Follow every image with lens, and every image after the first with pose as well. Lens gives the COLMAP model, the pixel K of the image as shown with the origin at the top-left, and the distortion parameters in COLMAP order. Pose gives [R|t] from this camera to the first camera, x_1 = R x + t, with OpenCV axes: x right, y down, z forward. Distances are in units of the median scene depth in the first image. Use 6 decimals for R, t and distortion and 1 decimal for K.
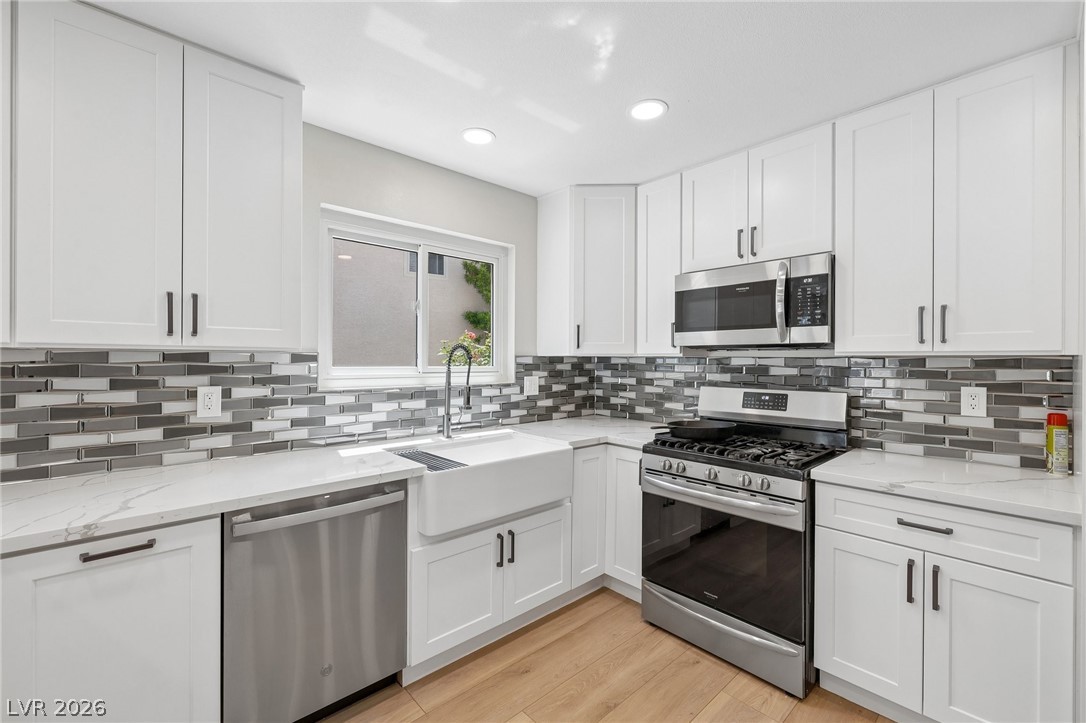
lens RADIAL K [[455.9, 0, 543.0], [0, 455.9, 361.5], [0, 0, 1]] dist [0.000187, 0.000206]
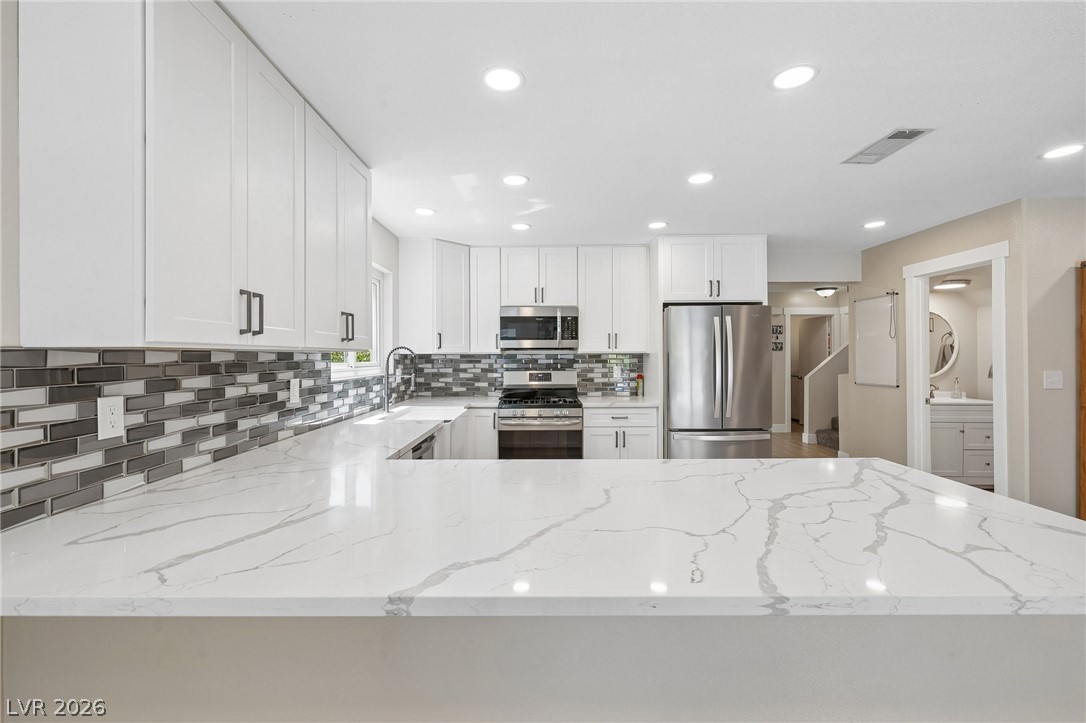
lens RADIAL K [[452.3, 0, 542.0], [0, 452.3, 358.5], [0, 0, 1]] dist [-0.000258, 0.000029]
pose [[0.675933, -0.011206, 0.736878, -0.907449], [0.009758, 0.999933, 0.006255, -0.003140], [-0.736899, 0.002962, 0.675997, -0.288570]]
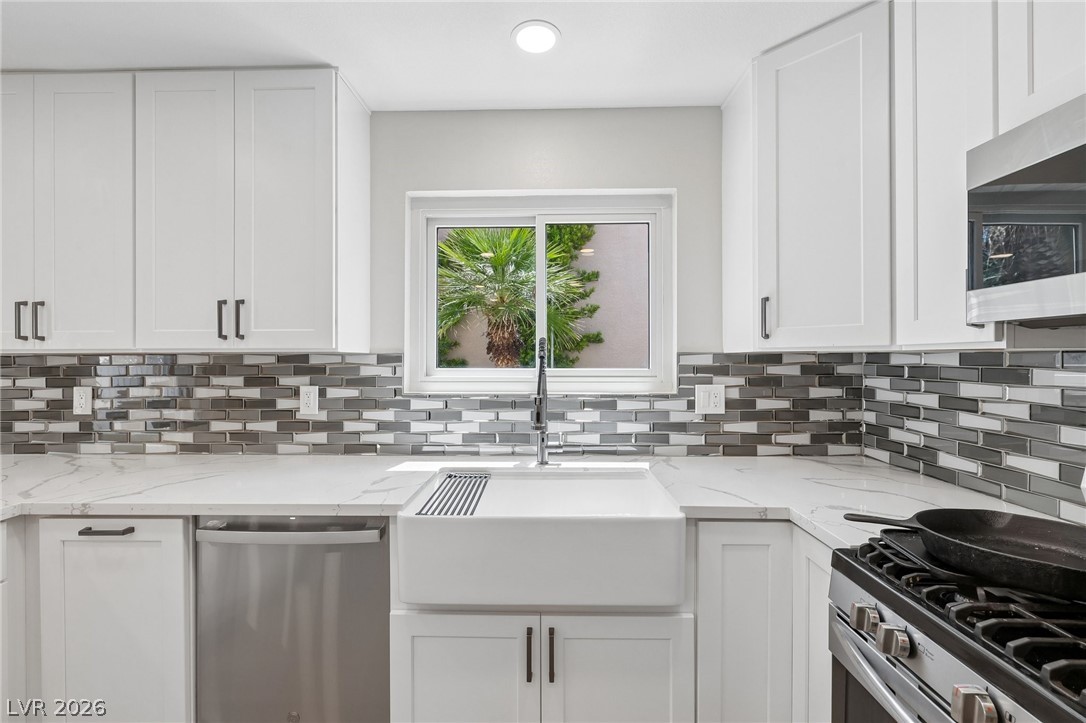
lens RADIAL K [[452.3, 0, 542.0], [0, 452.3, 358.5], [0, 0, 1]] dist [-0.000258, 0.000029]
pose [[0.720660, -0.006560, -0.693257, 0.306914], [0.002812, 0.999975, -0.006539, -0.001179], [0.693283, 0.002763, 0.720660, 0.461982]]
